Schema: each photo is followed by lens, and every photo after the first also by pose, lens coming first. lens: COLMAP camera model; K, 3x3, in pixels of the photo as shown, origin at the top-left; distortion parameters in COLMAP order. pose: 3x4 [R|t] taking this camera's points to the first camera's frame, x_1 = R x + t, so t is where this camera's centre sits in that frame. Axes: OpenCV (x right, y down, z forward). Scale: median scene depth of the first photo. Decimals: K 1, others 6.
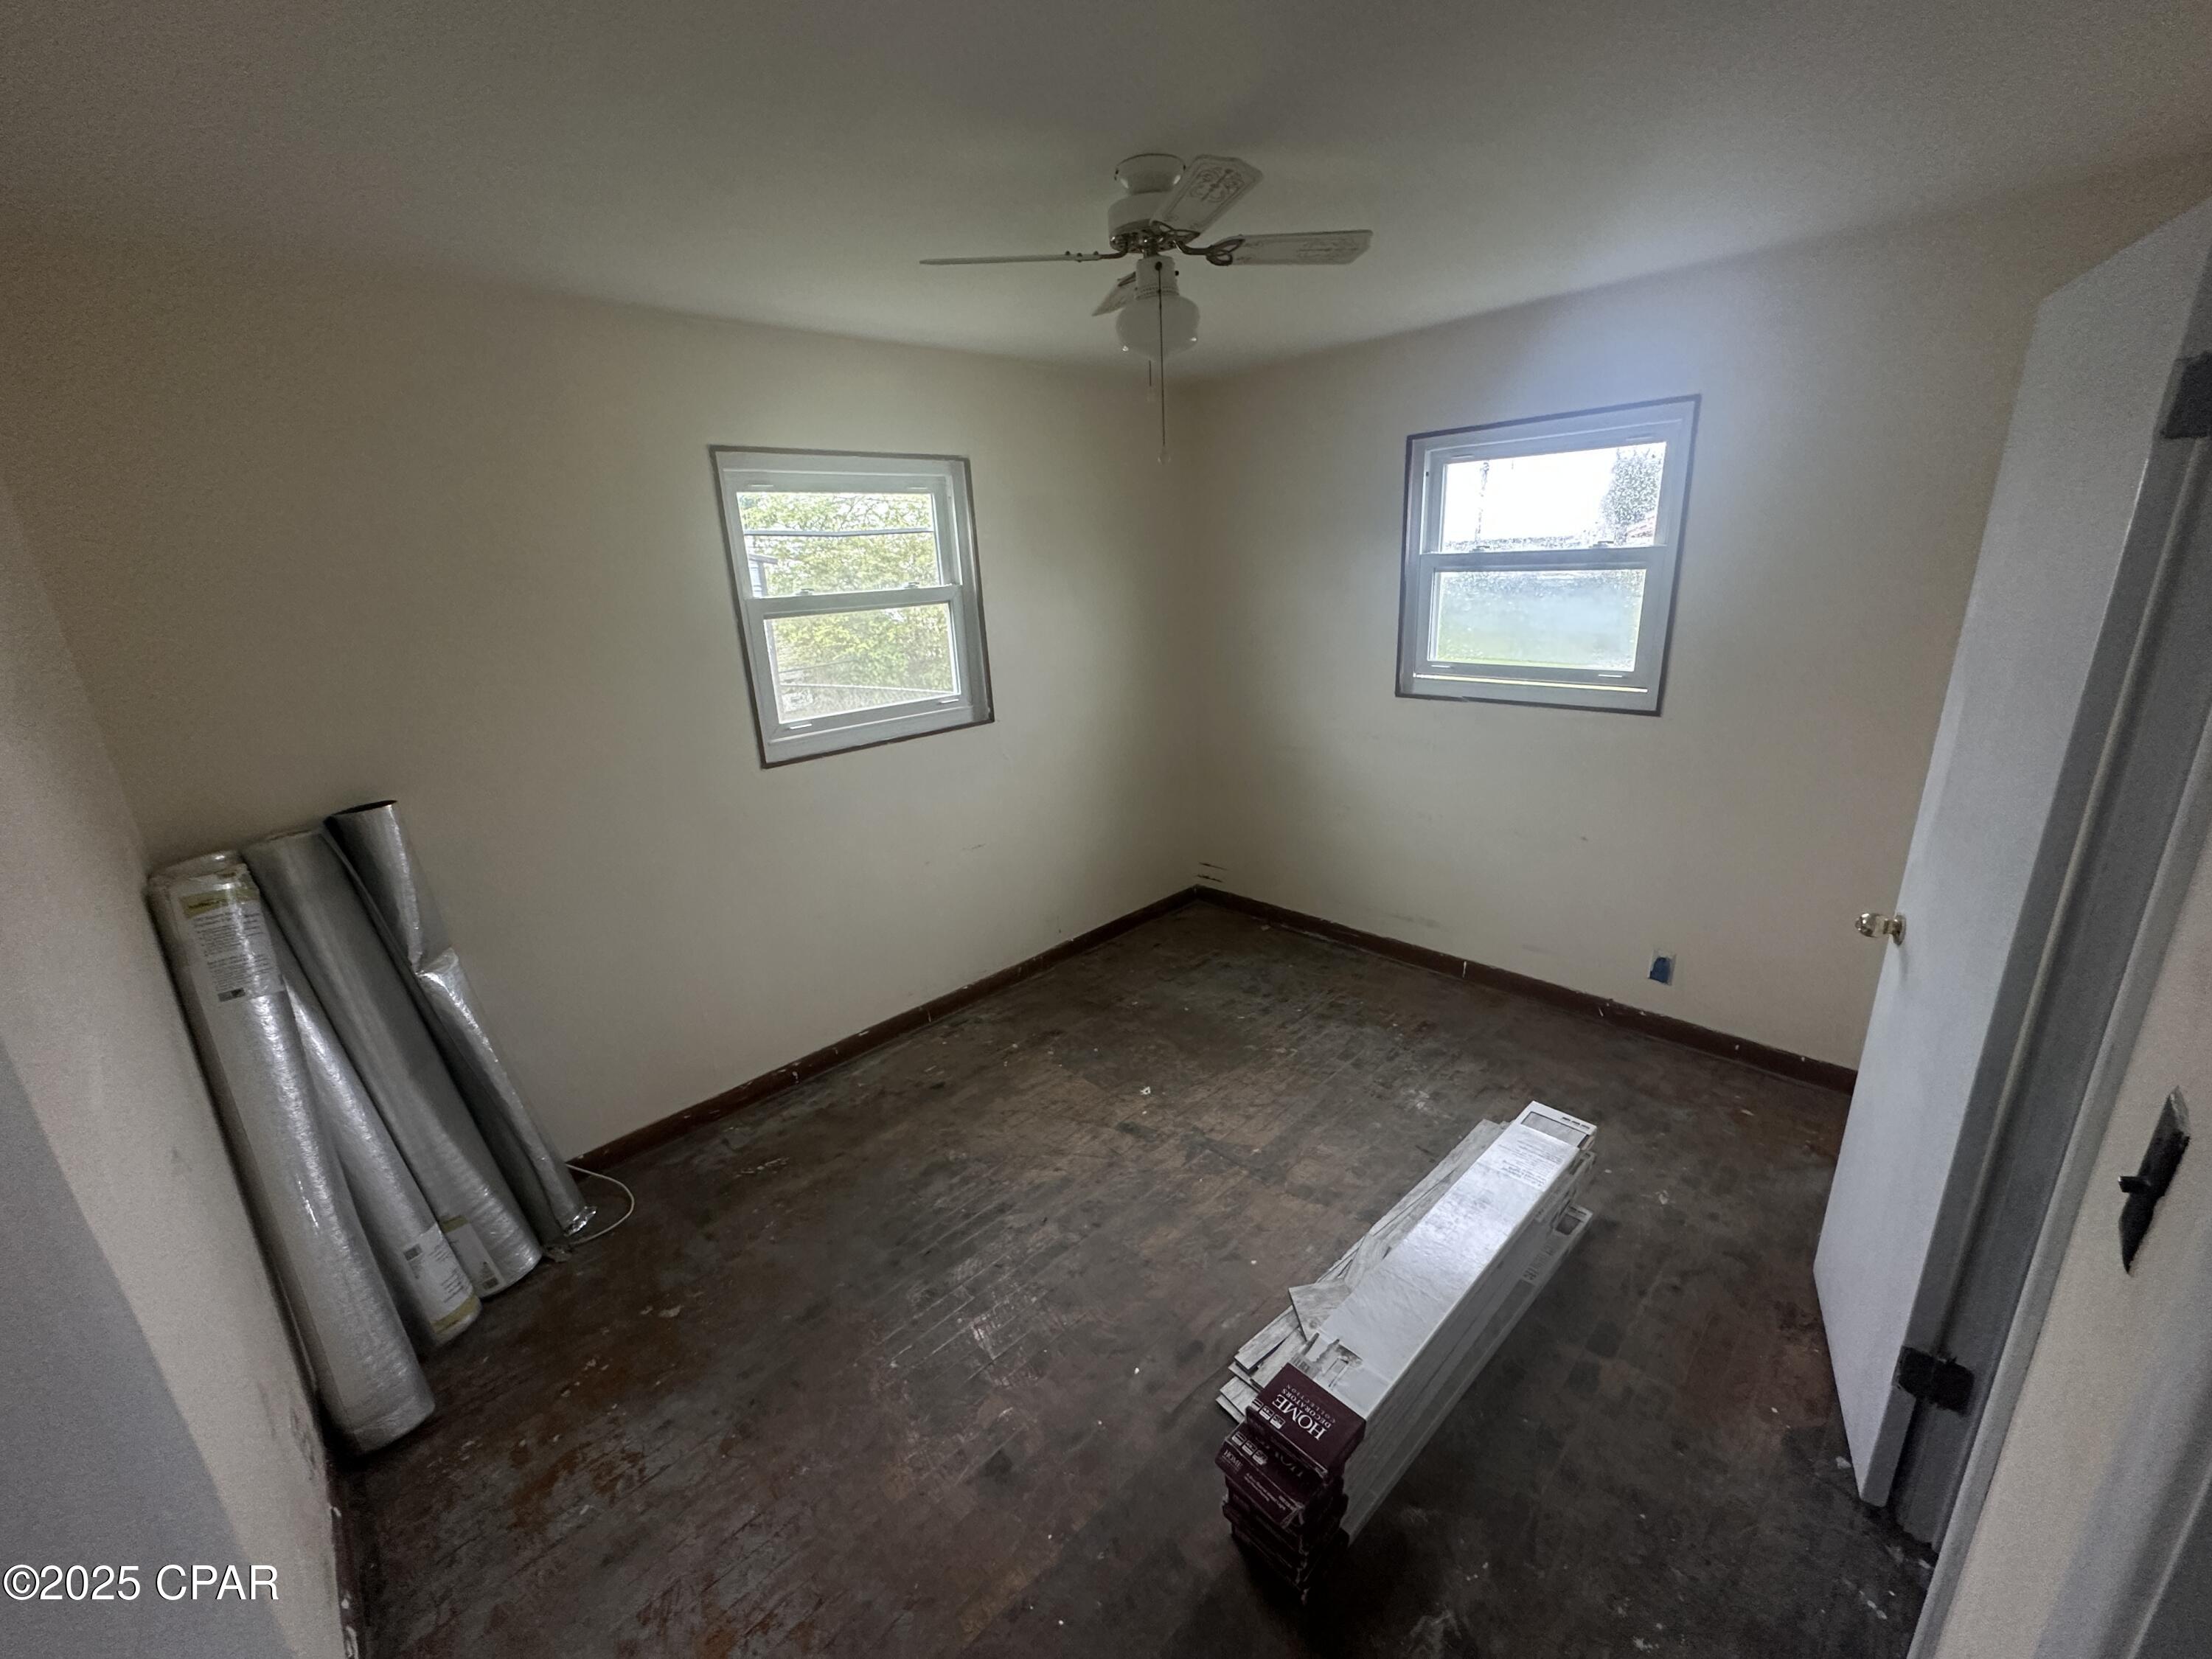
lens RADIAL K [[883.5, 0, 1157.1], [0, 883.5, 830.2], [0, 0, 1]] dist [-0.000840, -0.000055]
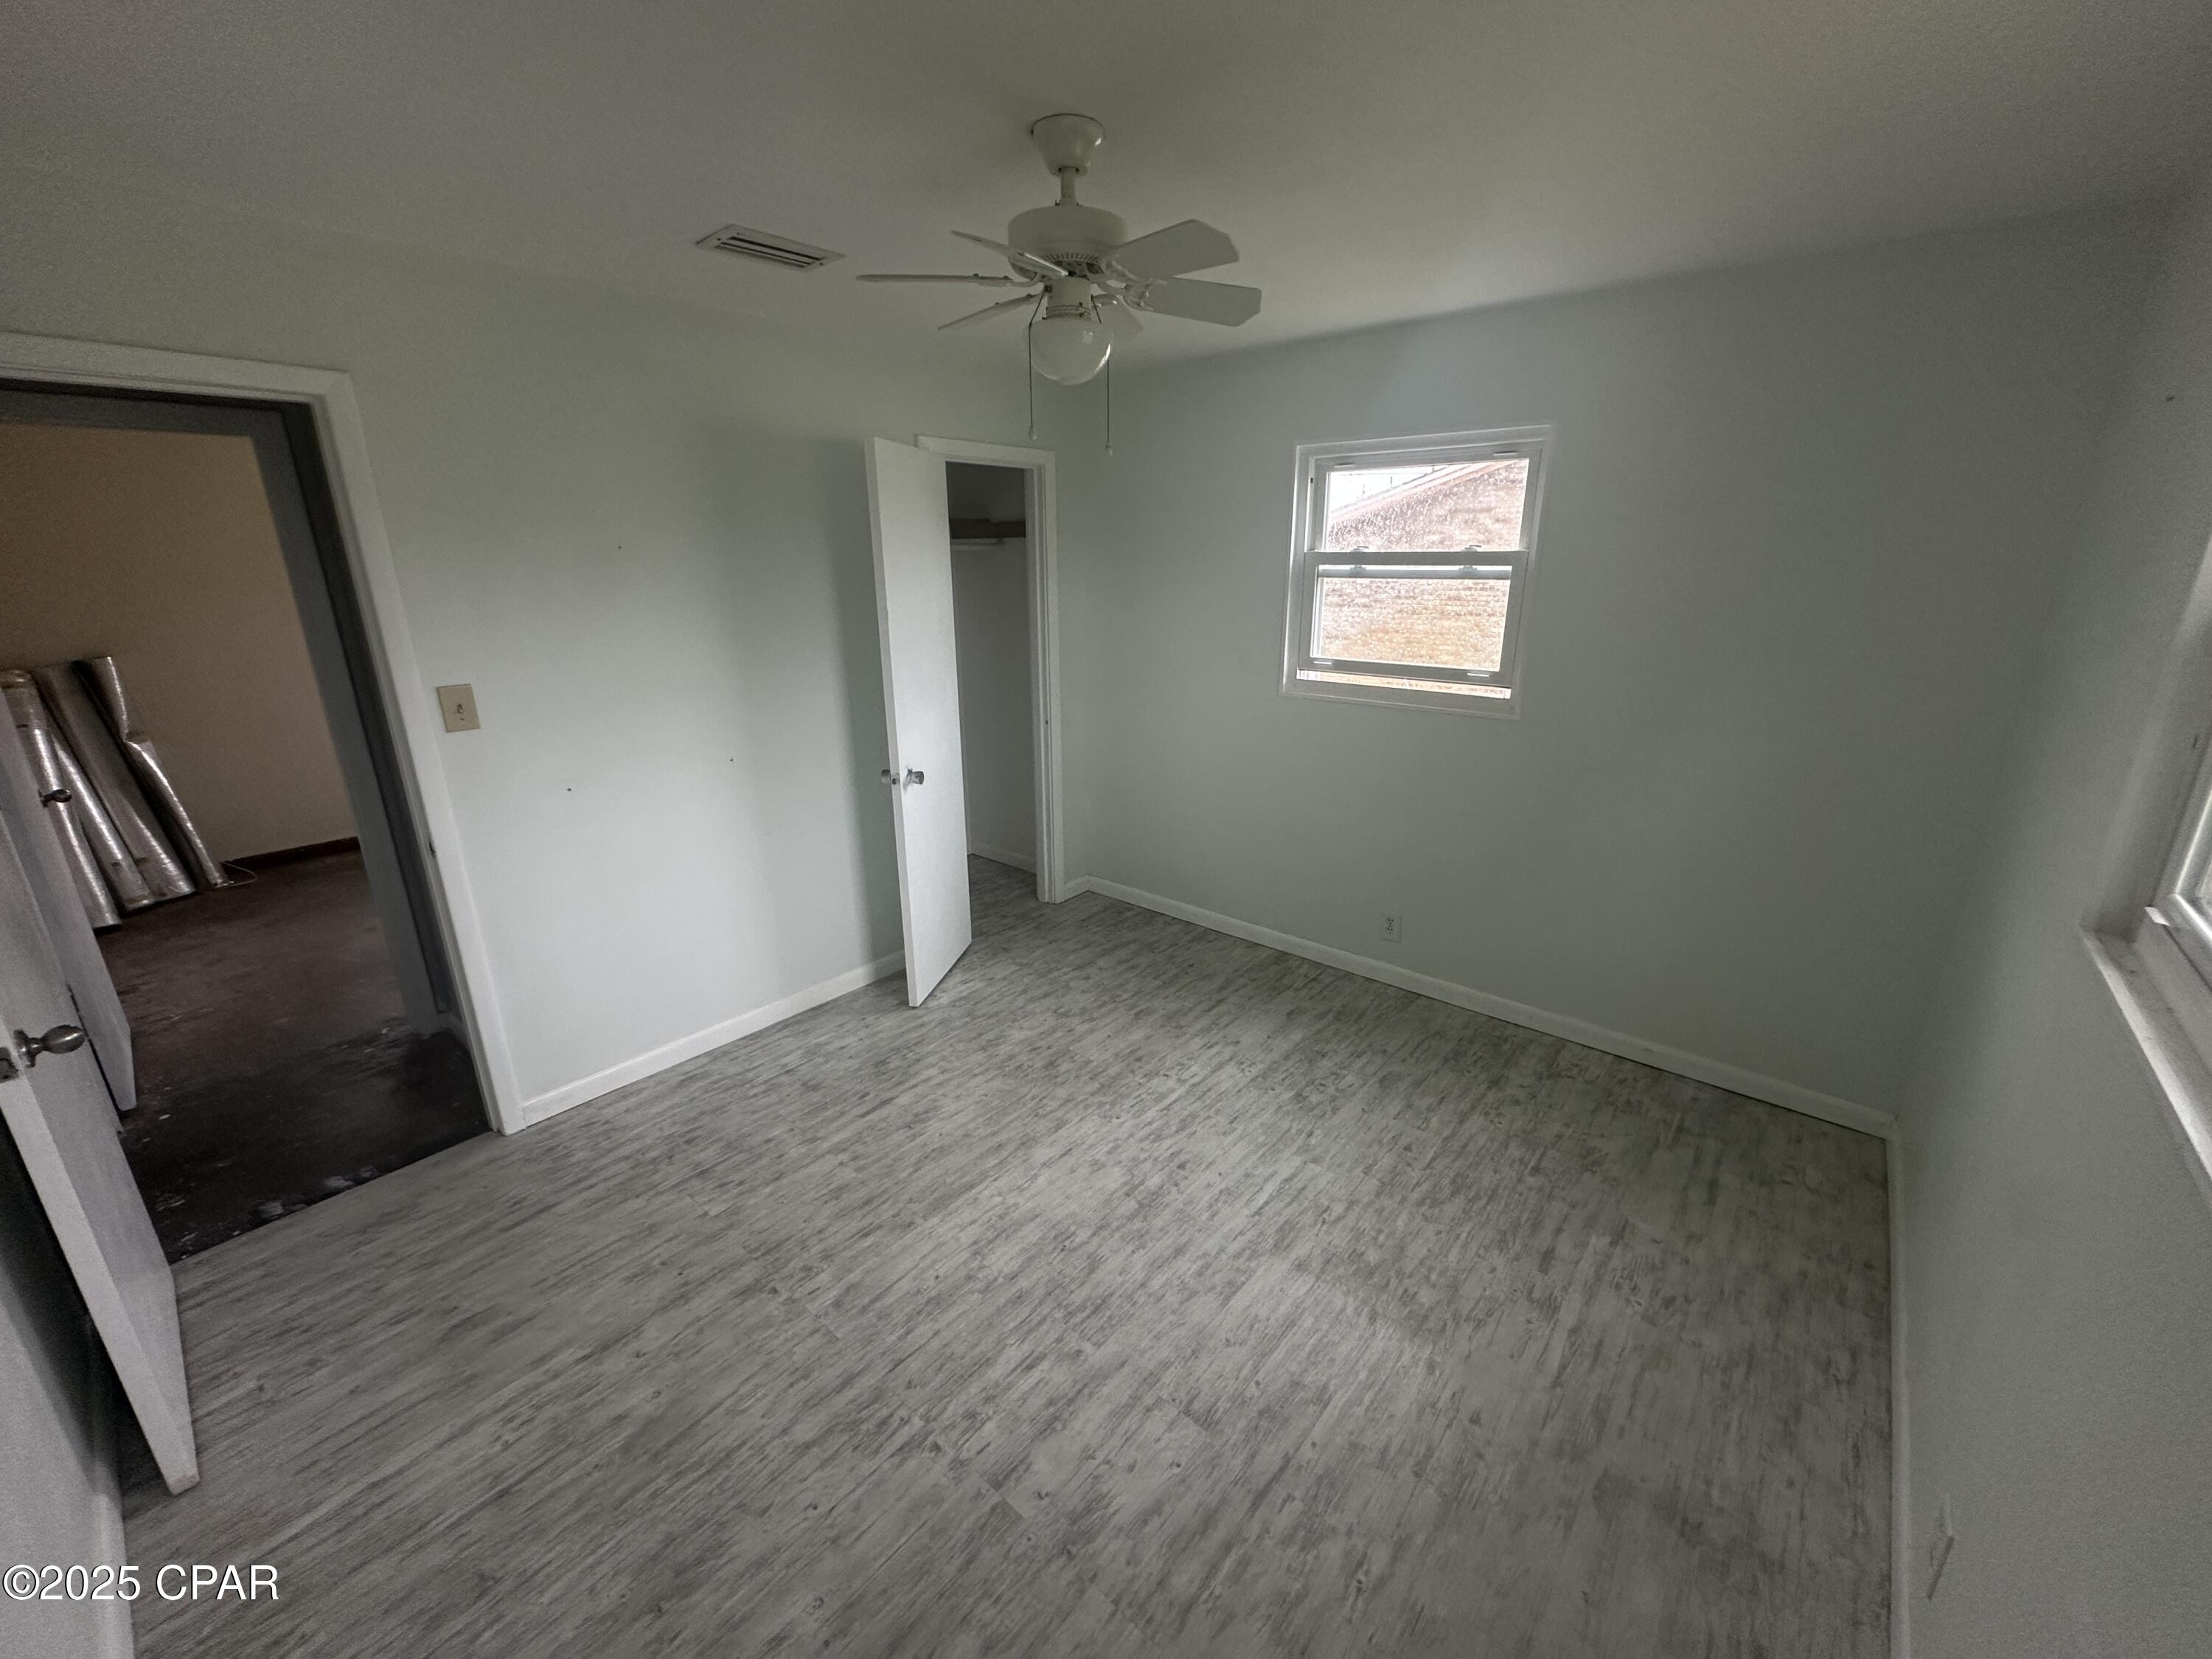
lens RADIAL K [[887.8, 0, 1106.0], [0, 887.8, 829.5], [0, 0, 1]] dist [0.000340, 0.000070]
pose [[0.998107, 0.012973, 0.060116, 1.121932], [-0.013447, 0.999881, 0.007502, 0.279297], [-0.060012, -0.008297, 0.998163, -1.017529]]
